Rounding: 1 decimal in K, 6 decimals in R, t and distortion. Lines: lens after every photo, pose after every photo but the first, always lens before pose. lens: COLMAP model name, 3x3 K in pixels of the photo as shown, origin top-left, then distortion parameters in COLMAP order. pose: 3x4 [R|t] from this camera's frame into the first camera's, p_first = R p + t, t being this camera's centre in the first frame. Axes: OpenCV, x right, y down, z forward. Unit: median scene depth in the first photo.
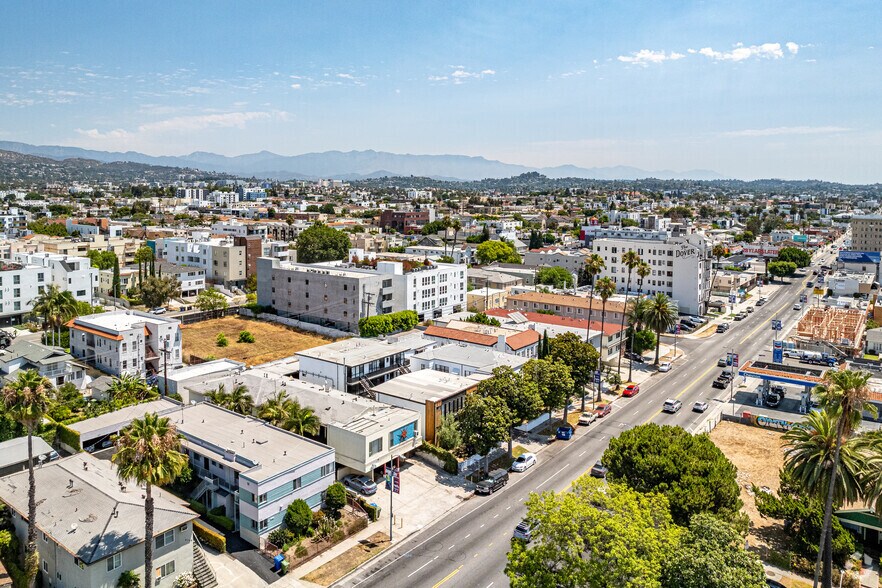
lens RADIAL K [[644.1, 0, 439.8], [0, 644.1, 221.4], [0, 0, 1]] dist [-0.032205, -0.003118]
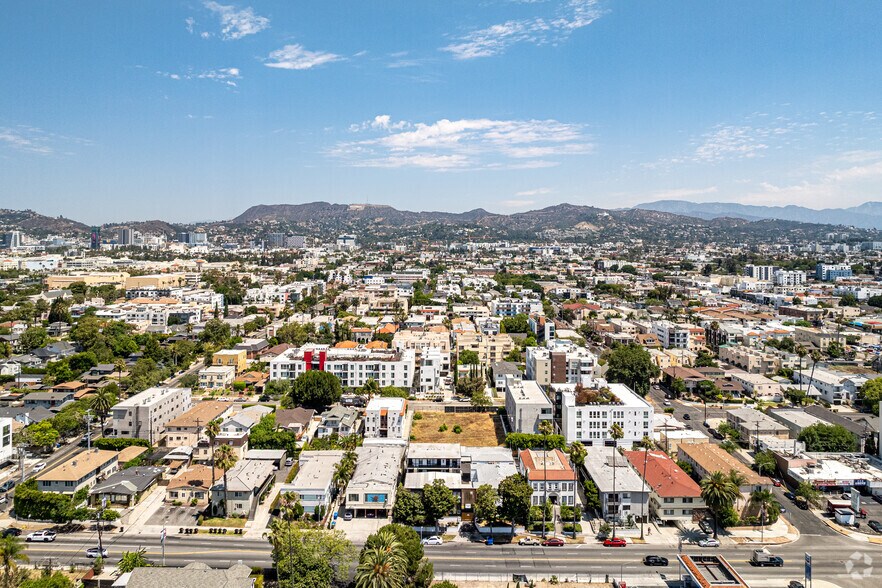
lens RADIAL K [[699.2, 0, 437.1], [0, 699.2, 233.1], [0, 0, 1]] dist [-0.032776, -0.007687]
pose [[0.587749, -0.011212, -0.808966, 0.948892], [-0.039895, 0.998286, -0.042821, -0.198126], [0.808059, 0.057441, 0.586294, -0.041341]]
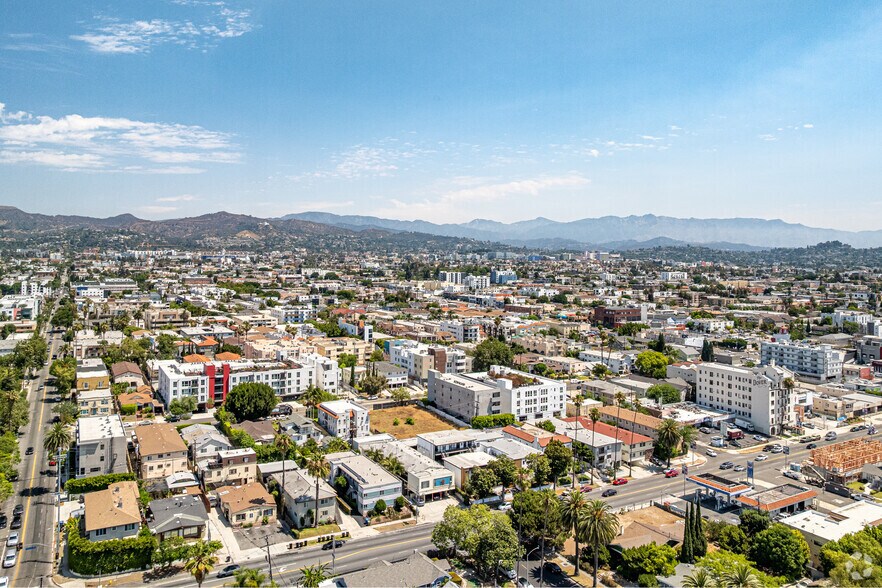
lens RADIAL K [[674.9, 0, 455.2], [0, 674.9, 237.9], [0, 0, 1]] dist [-0.038720, -0.002956]
pose [[0.921762, -0.002647, -0.387747, 0.466486], [-0.025226, 0.997449, -0.066779, -0.174819], [0.386935, 0.071335, 0.919344, -0.584859]]
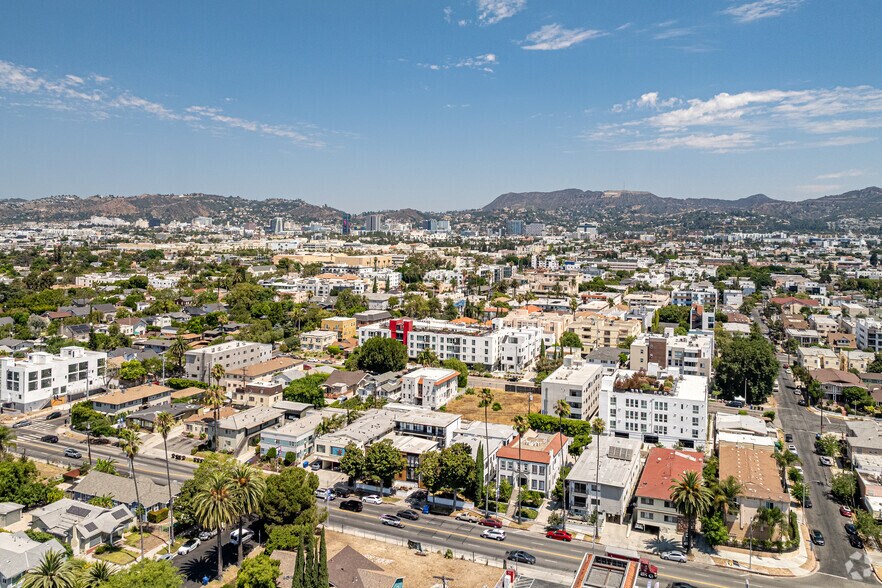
lens RADIAL K [[736.1, 0, 387.5], [0, 736.1, 219.4], [0, 0, 1]] dist [-0.037656, -0.011733]
pose [[0.198717, -0.013924, -0.979958, 1.160417], [-0.060233, 0.997835, -0.026392, -0.163061], [0.978204, 0.064271, 0.197448, 0.383277]]
